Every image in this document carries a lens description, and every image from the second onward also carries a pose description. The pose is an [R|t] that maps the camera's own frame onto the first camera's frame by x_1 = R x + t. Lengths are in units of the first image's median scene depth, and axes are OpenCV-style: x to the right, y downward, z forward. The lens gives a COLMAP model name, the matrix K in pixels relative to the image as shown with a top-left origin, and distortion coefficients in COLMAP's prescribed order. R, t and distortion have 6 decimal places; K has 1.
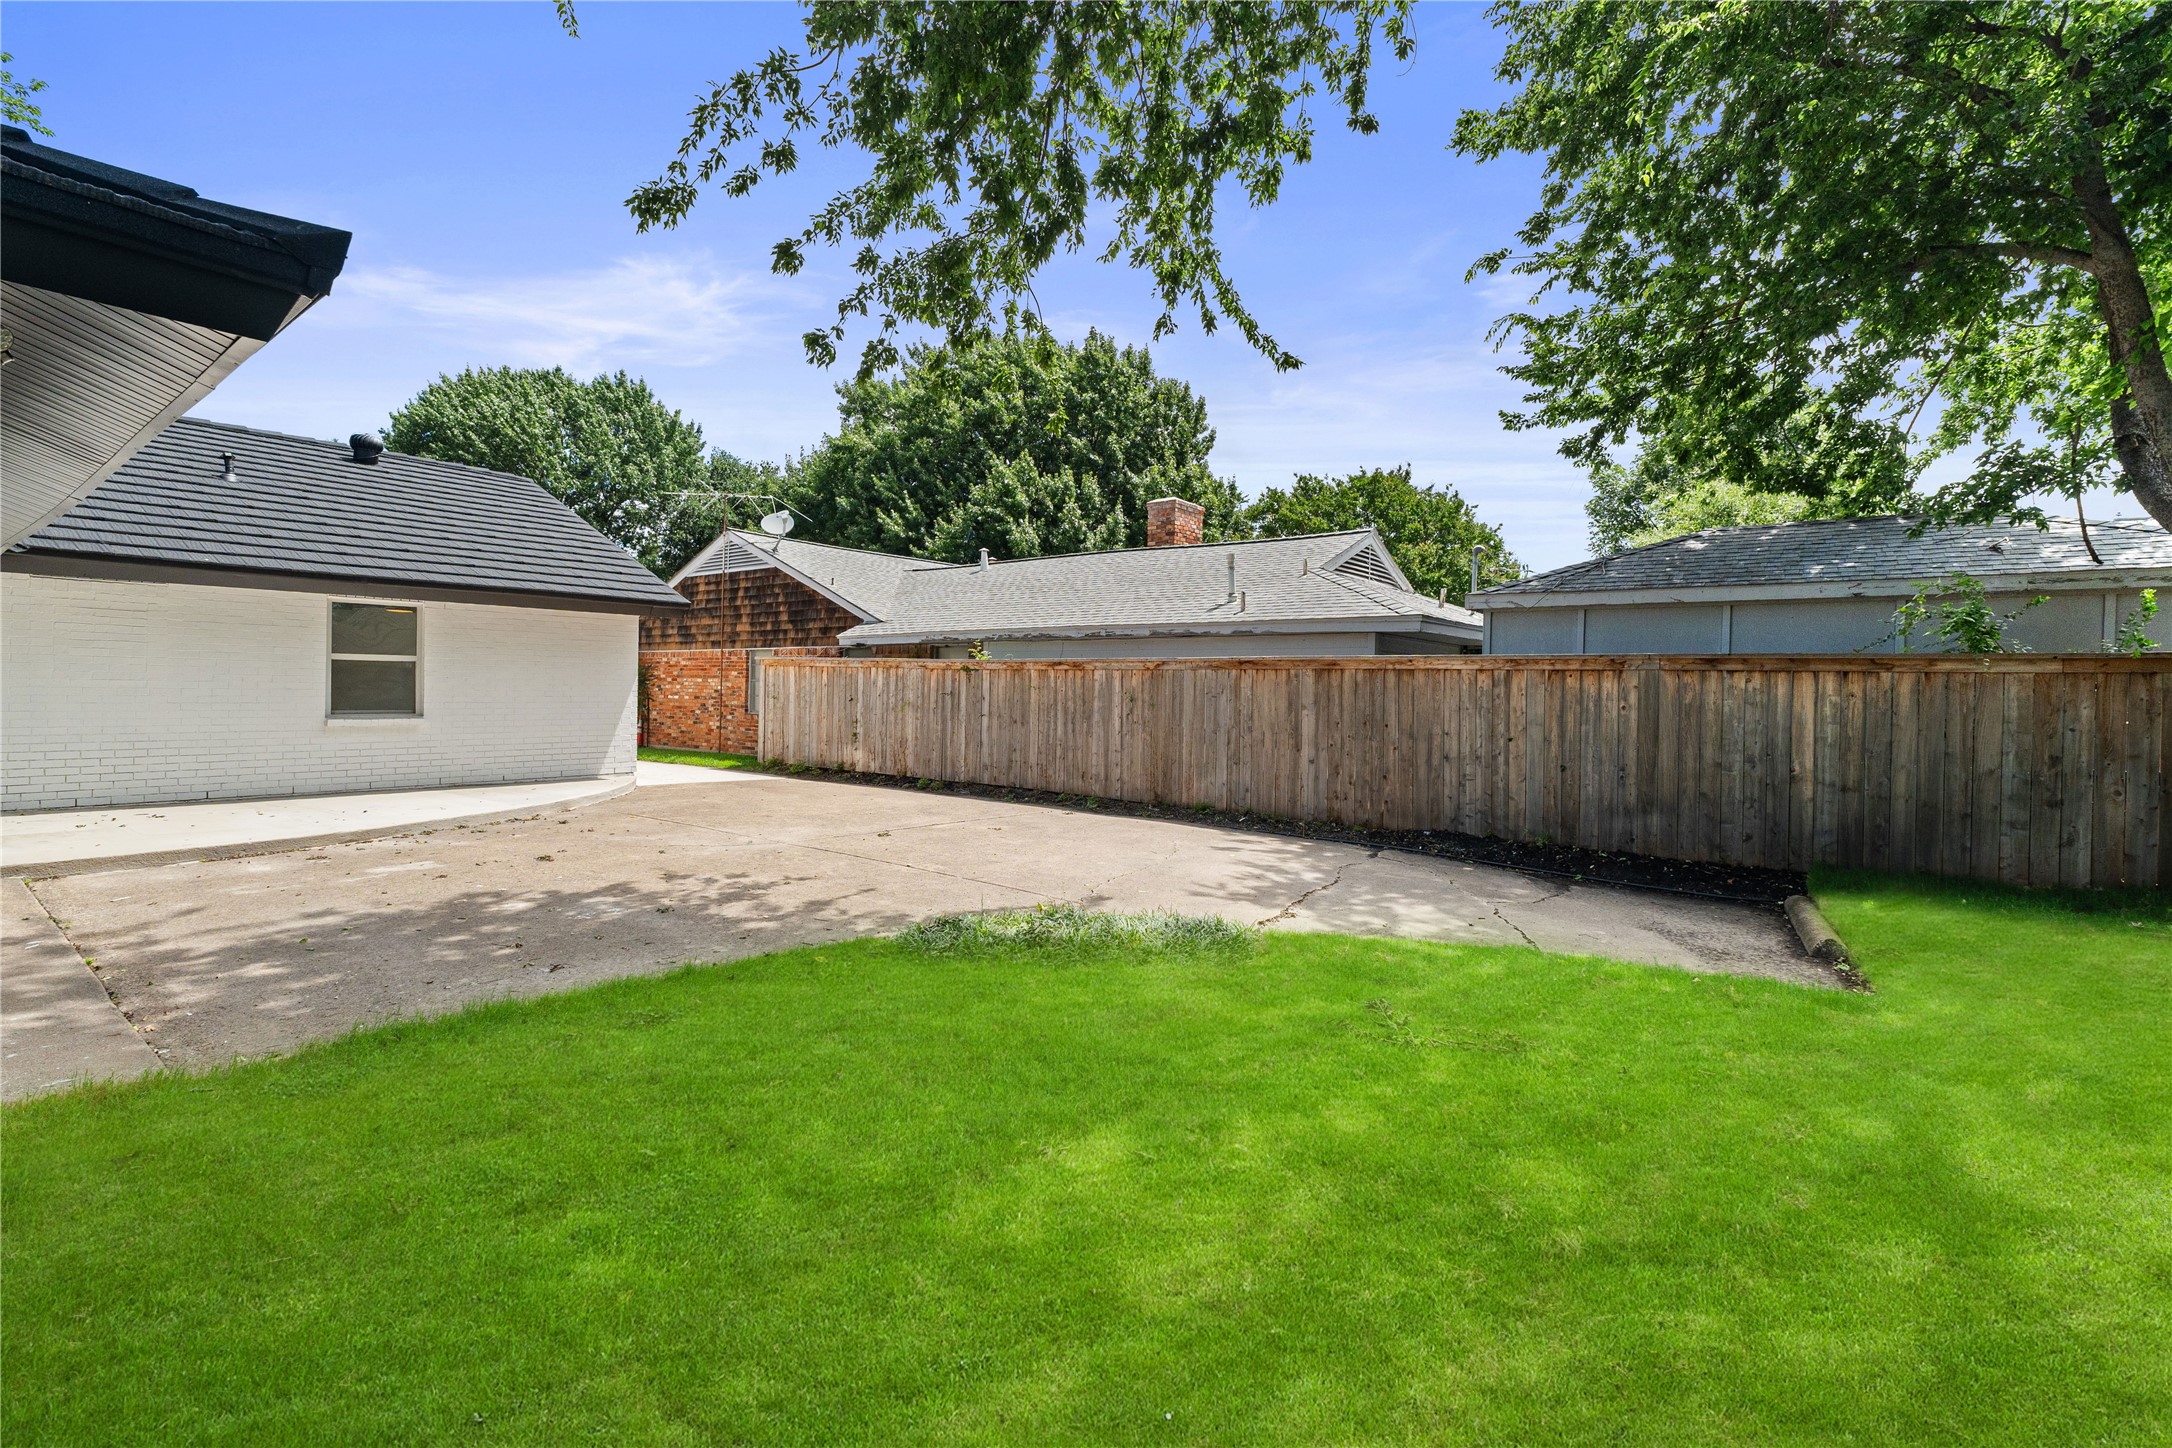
lens RADIAL K [[930.4, 0, 1085.6], [0, 930.4, 708.6], [0, 0, 1]] dist [0.006064, 0.000575]
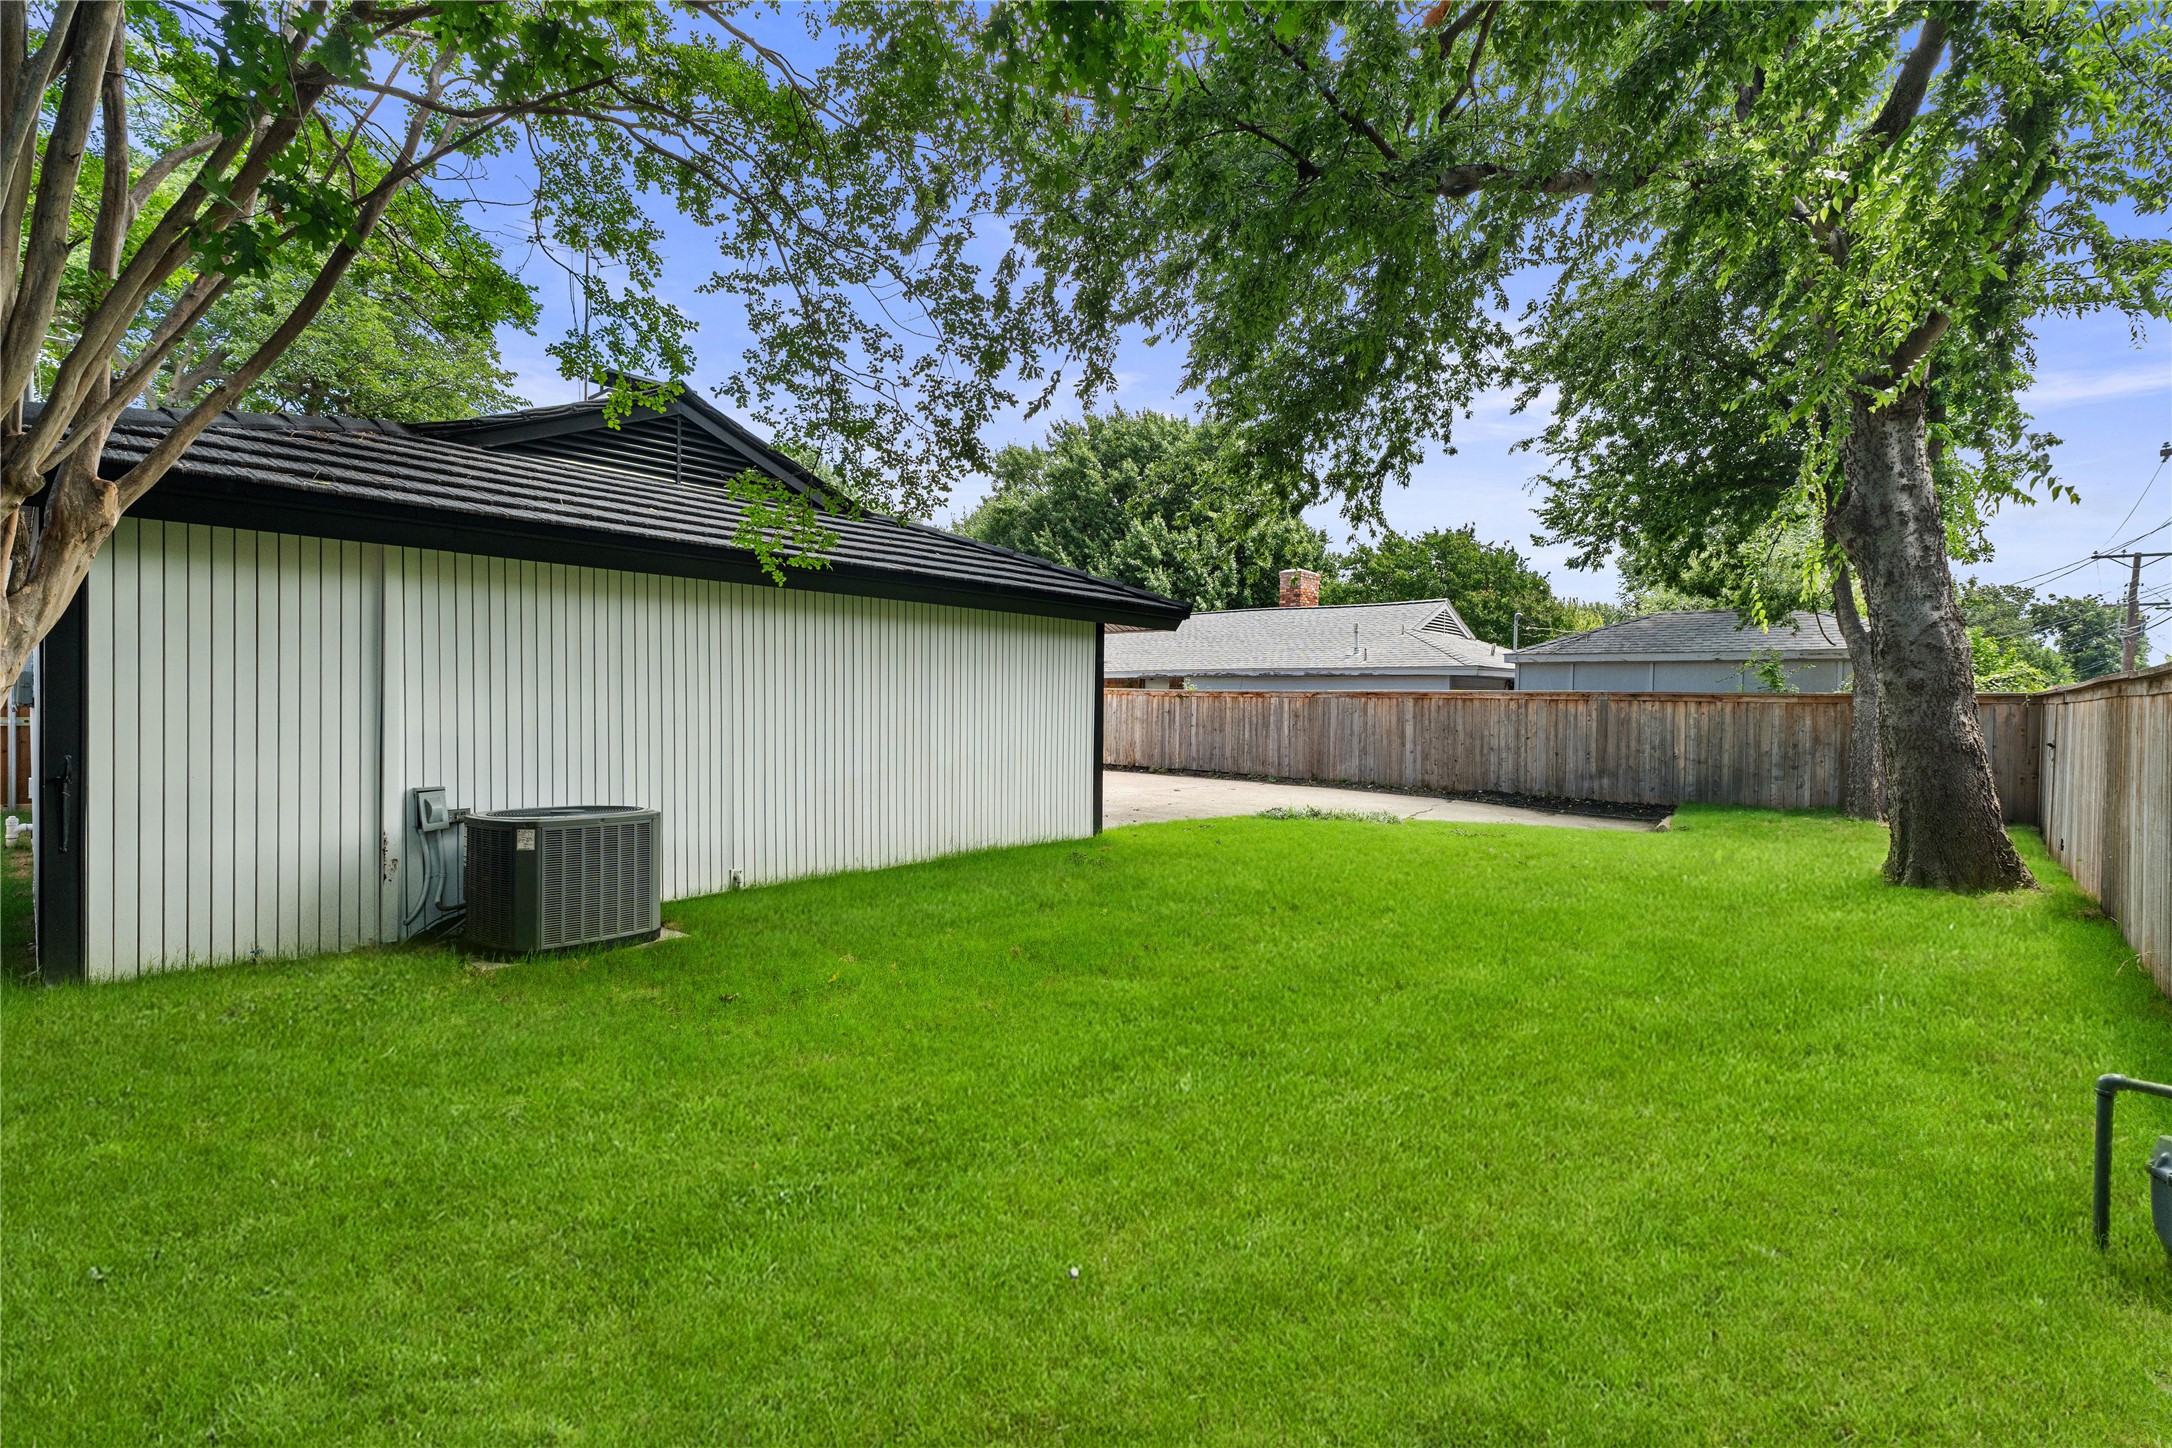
lens RADIAL K [[930.4, 0, 1085.4], [0, 930.4, 743.7], [0, 0, 1]] dist [0.006064, 0.000575]
pose [[0.998108, -0.000829, -0.061474, -0.229518], [0.002378, 0.999681, 0.025129, -0.003016], [0.061434, -0.025227, 0.997792, -0.679928]]
